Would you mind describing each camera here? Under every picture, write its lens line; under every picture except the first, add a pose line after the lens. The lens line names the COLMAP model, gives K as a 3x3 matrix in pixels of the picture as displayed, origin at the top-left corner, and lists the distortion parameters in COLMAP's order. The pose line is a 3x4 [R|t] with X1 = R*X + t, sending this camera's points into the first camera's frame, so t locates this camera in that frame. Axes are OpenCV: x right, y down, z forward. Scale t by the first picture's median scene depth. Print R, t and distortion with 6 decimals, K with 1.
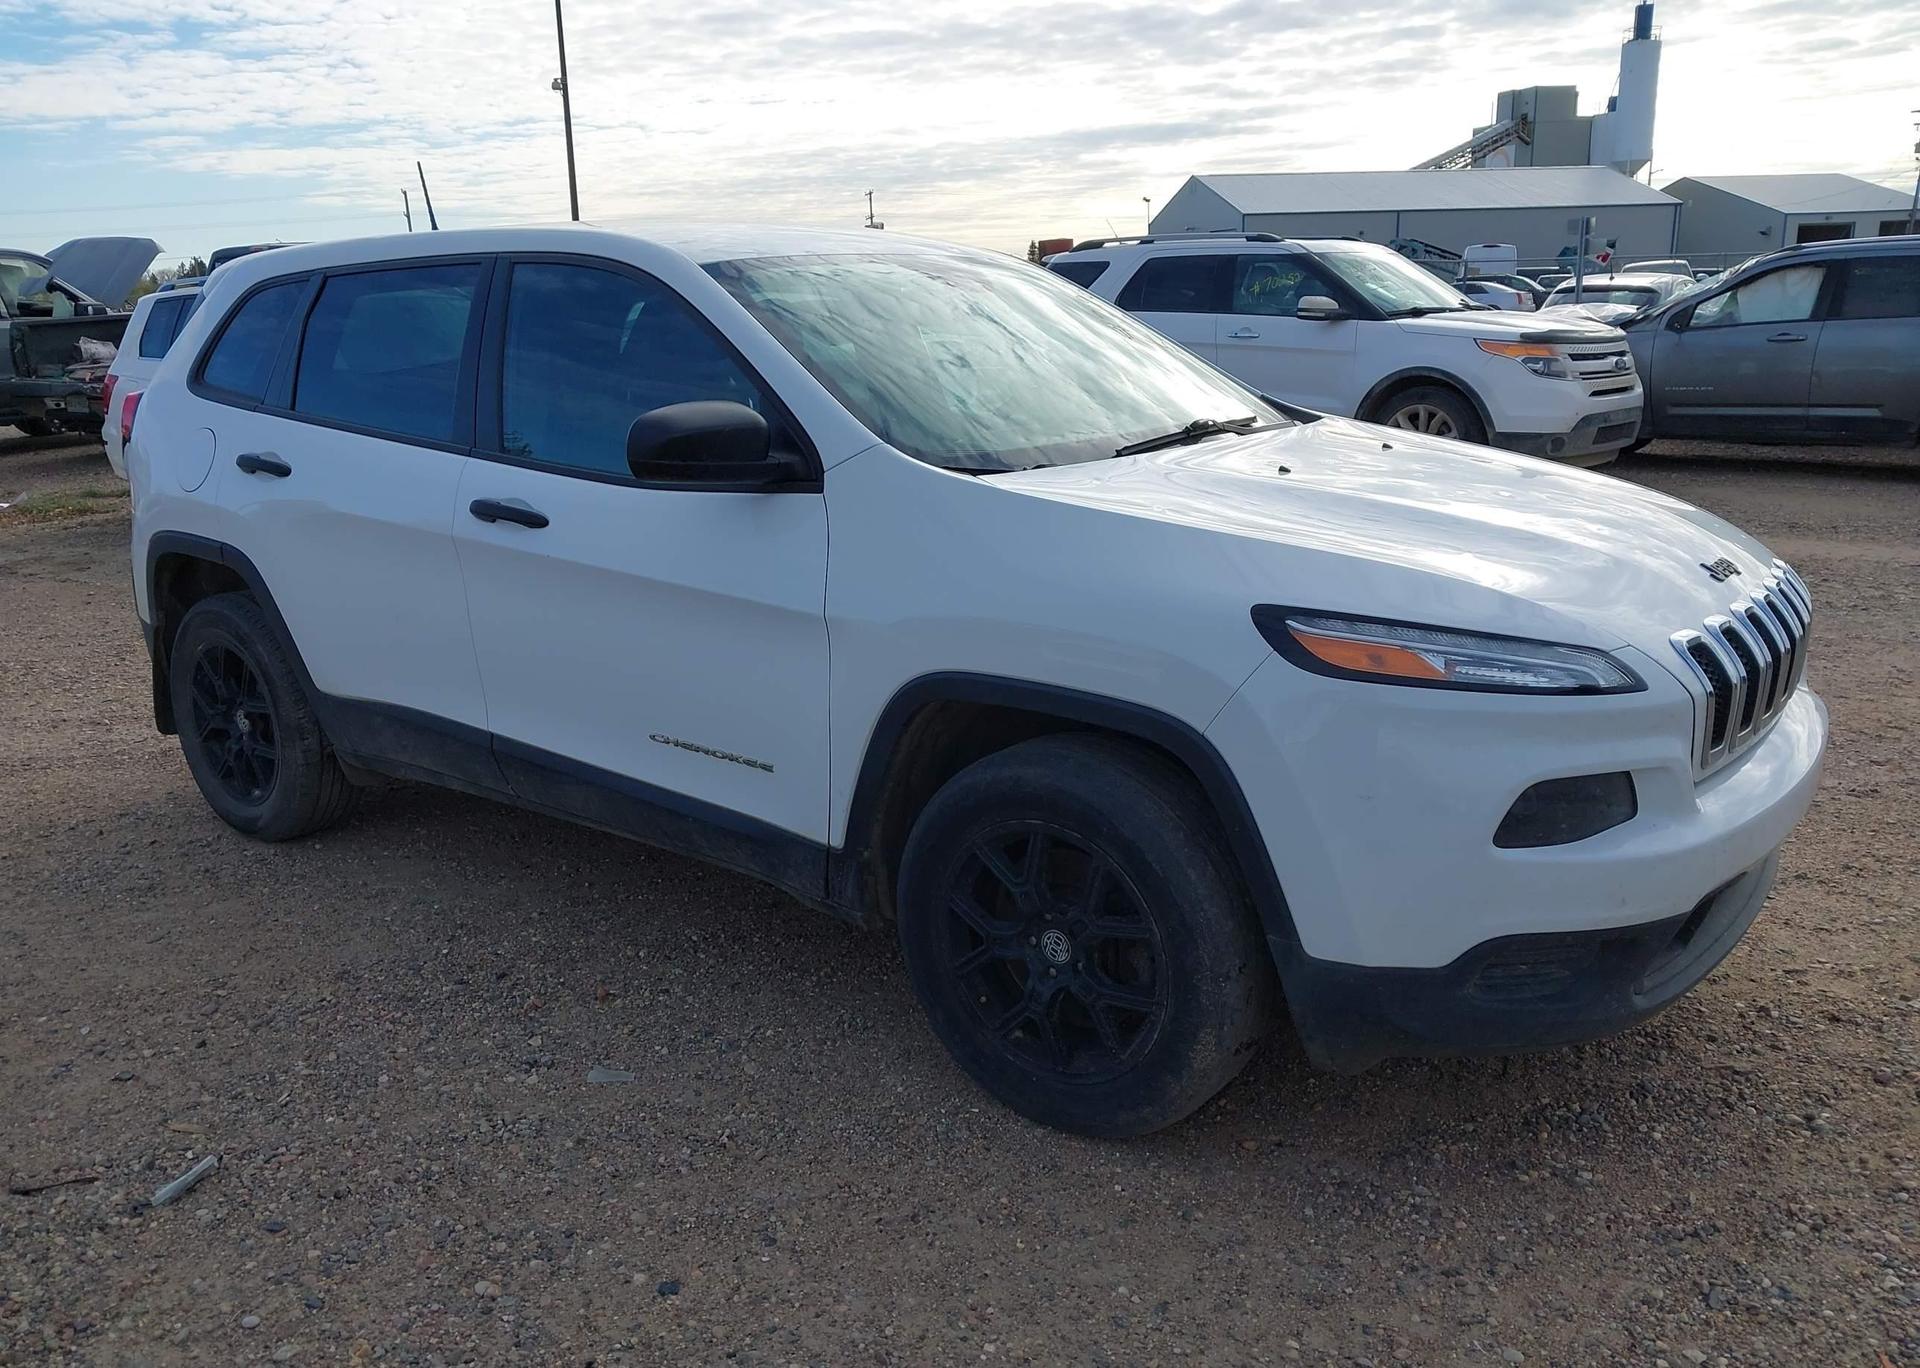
lens RADIAL K [[1575.4, 0, 938.3], [0, 1575.4, 688.4], [0, 0, 1]] dist [0.015481, -0.011026]
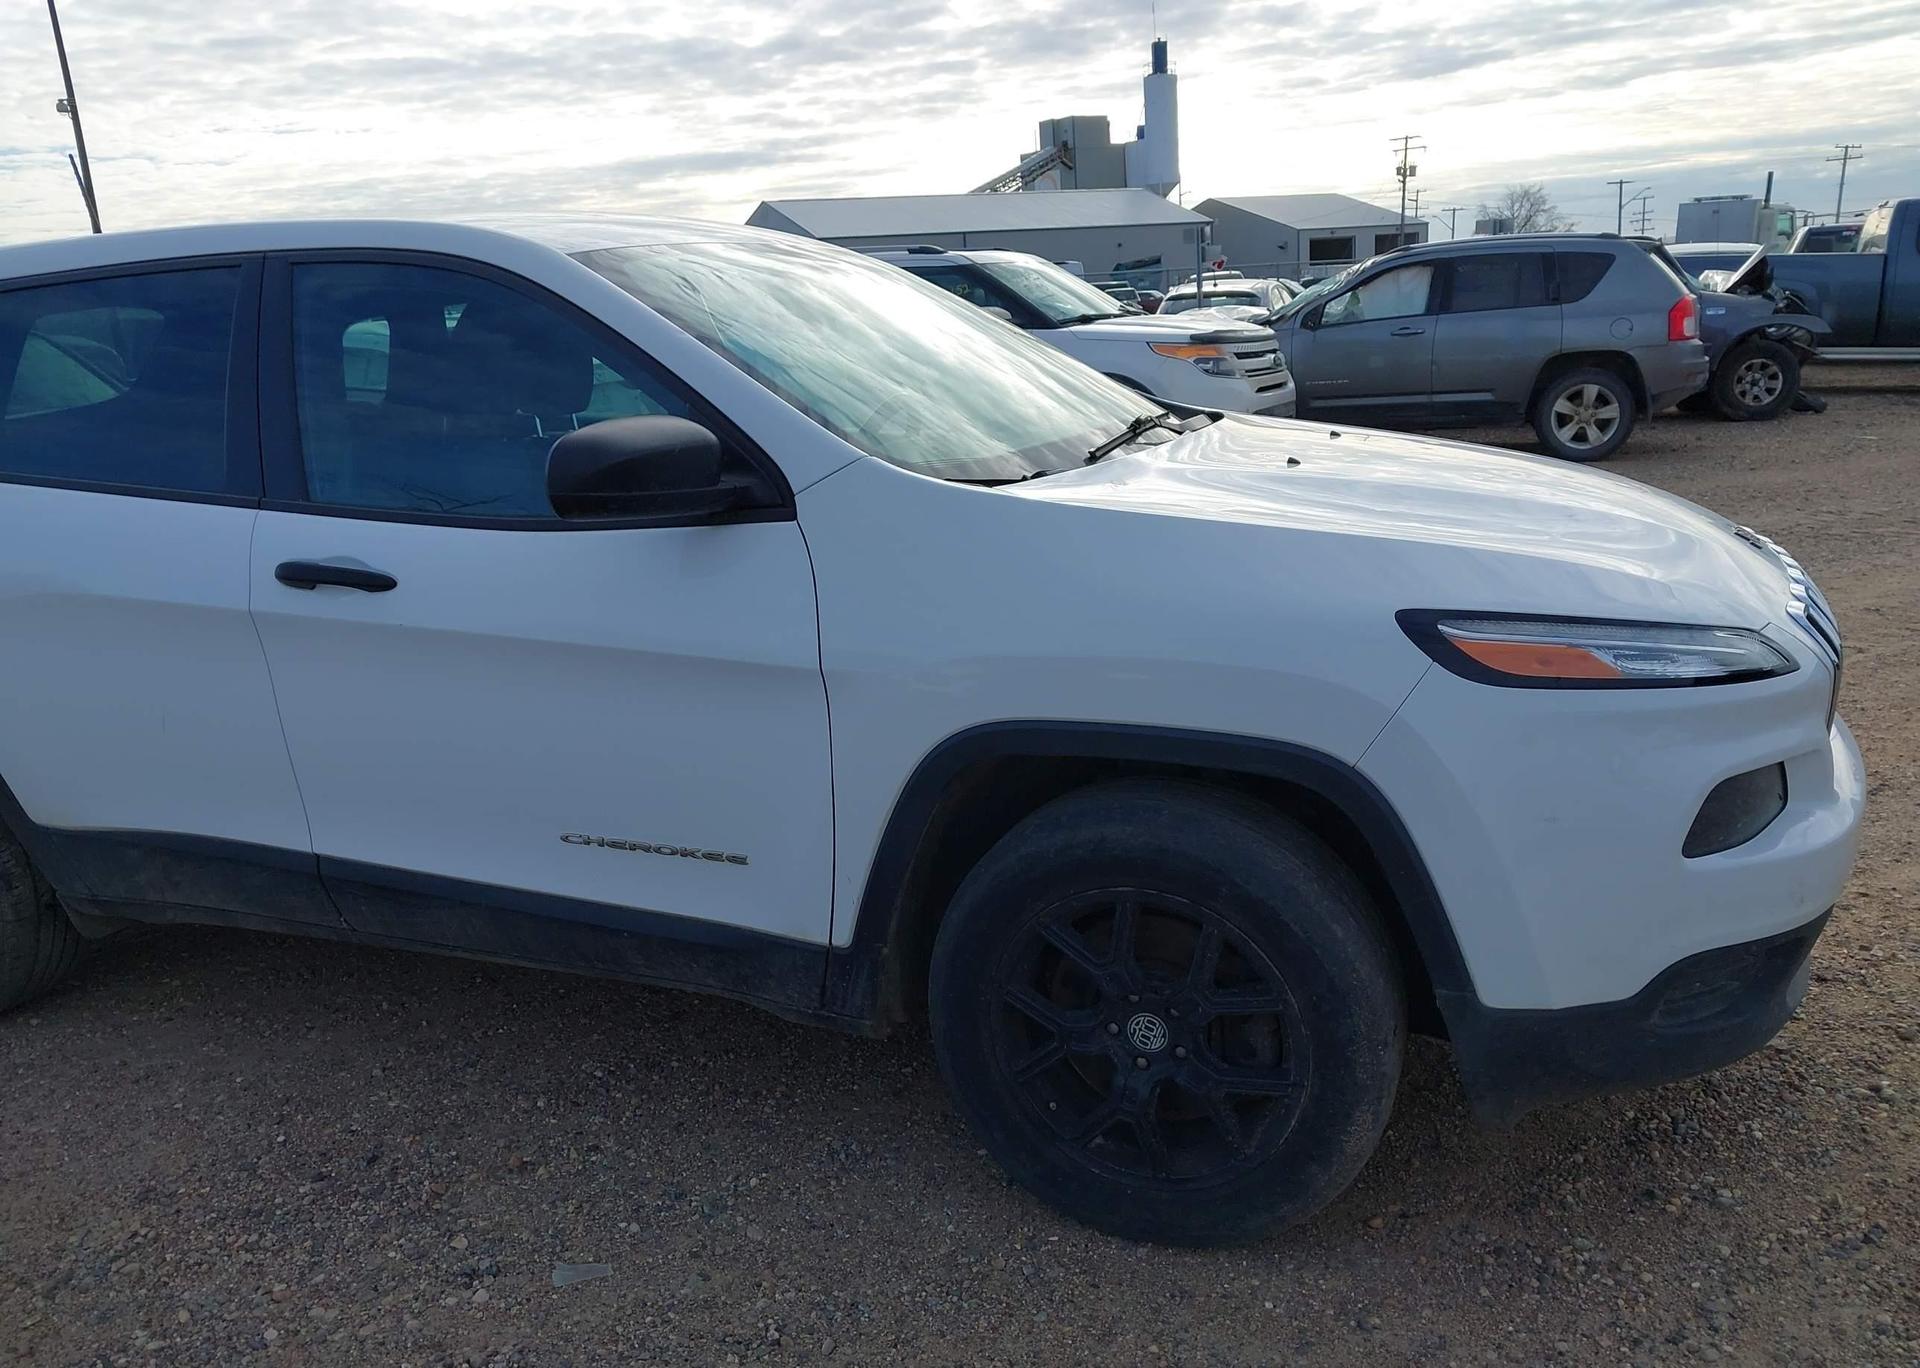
lens RADIAL K [[1563.7, 0, 960.0], [0, 1563.7, 684.0], [0, 0, 1]] dist [0.001365, 0.007375]
pose [[0.960596, -0.092810, 0.261995, -0.058398], [0.097180, 0.995260, -0.003741, -0.007627], [-0.260406, 0.029054, 0.965062, 0.053464]]
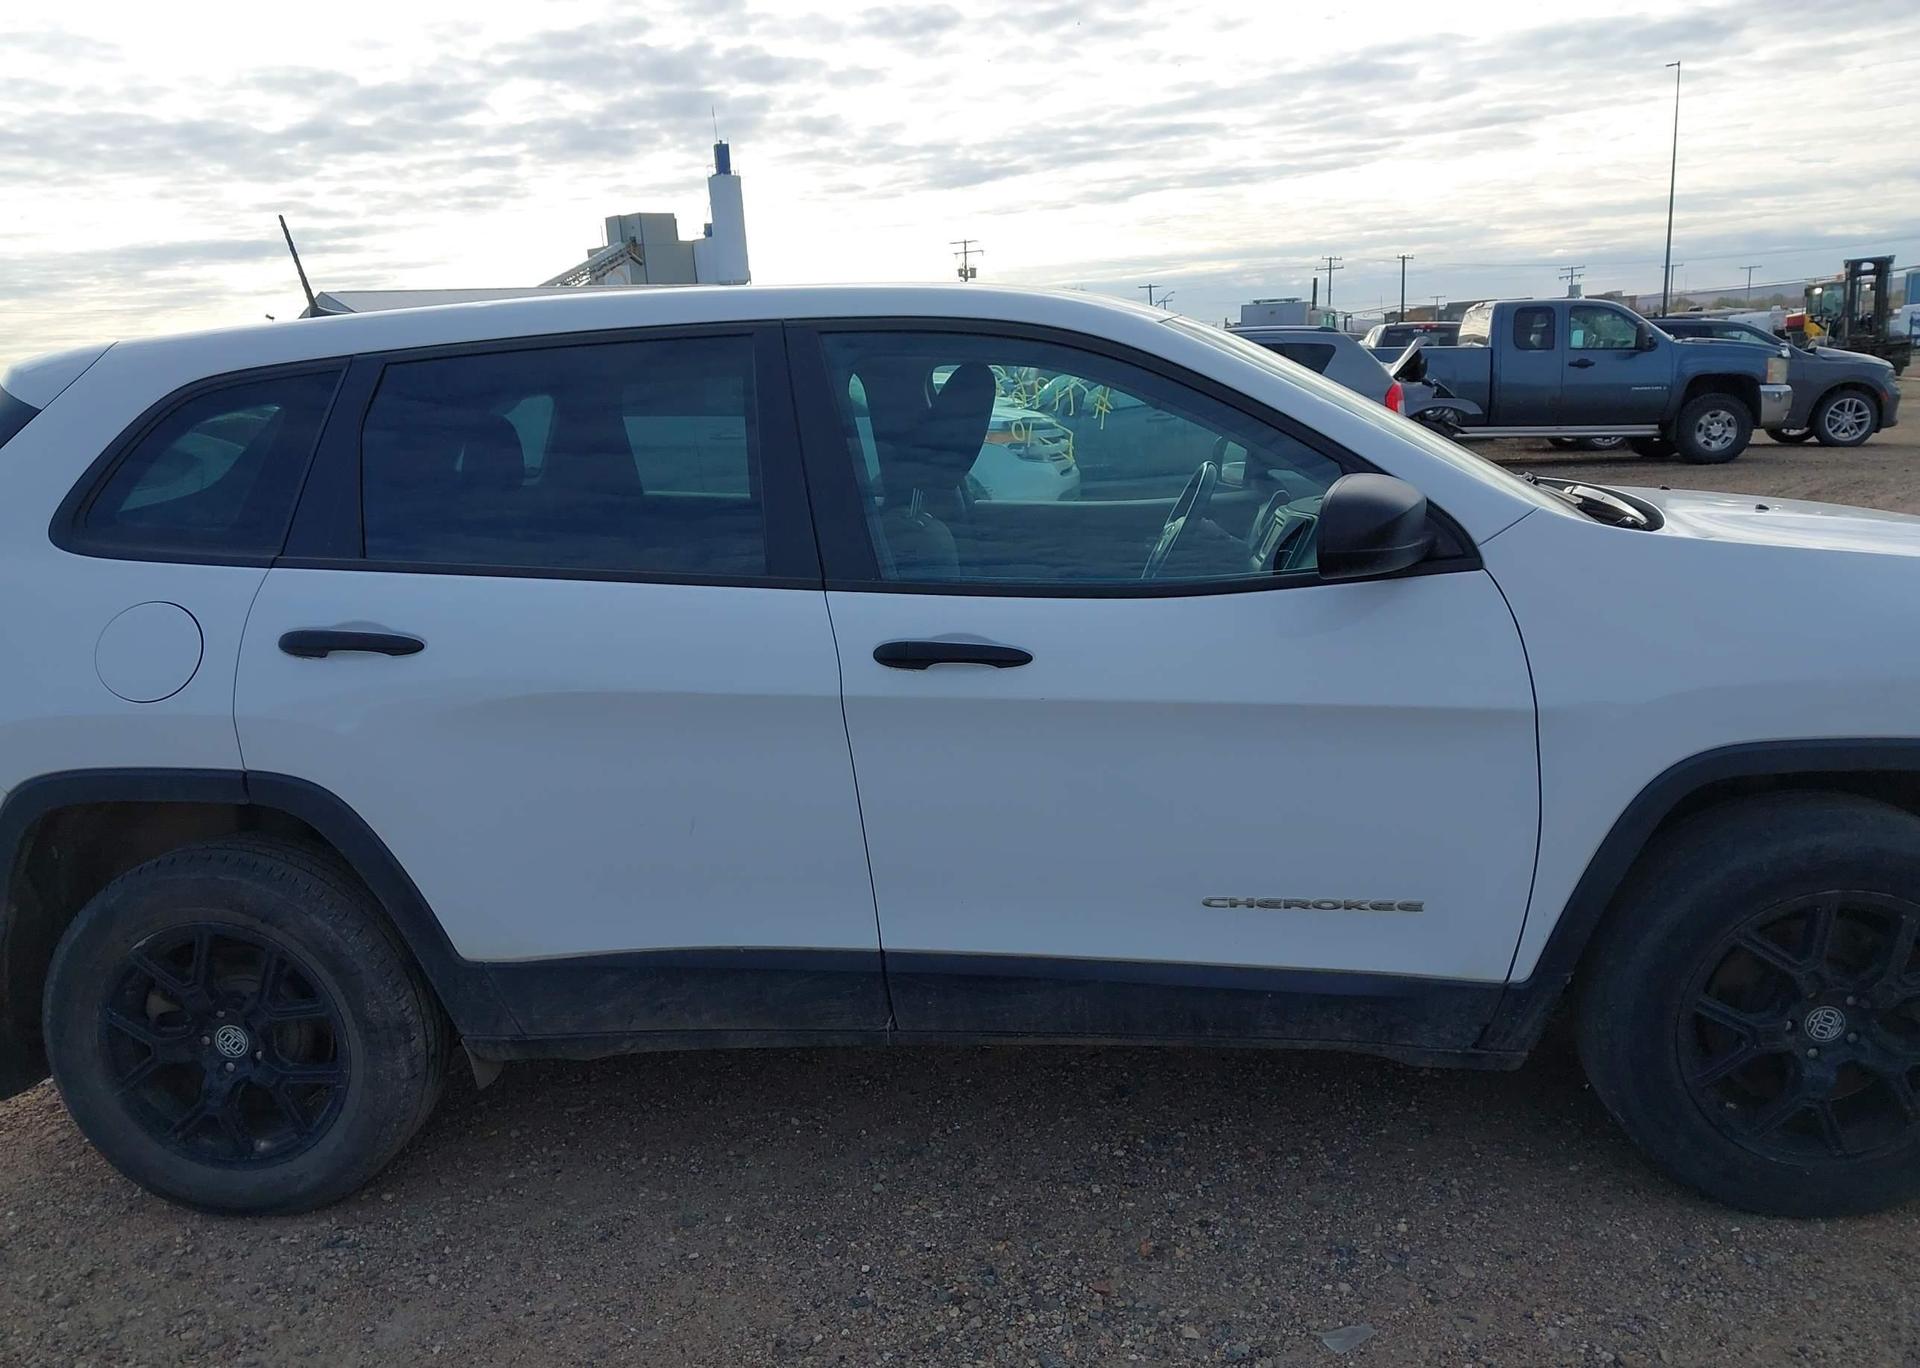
lens RADIAL K [[1536.3, 0, 960.0], [0, 1536.3, 684.0], [0, 0, 1]] dist [0.000040, 0.003145]
pose [[0.842780, -0.130902, 0.522098, -0.207721], [0.165289, 0.986051, -0.019587, -0.025974], [-0.512251, 0.102804, 0.852661, 0.120590]]
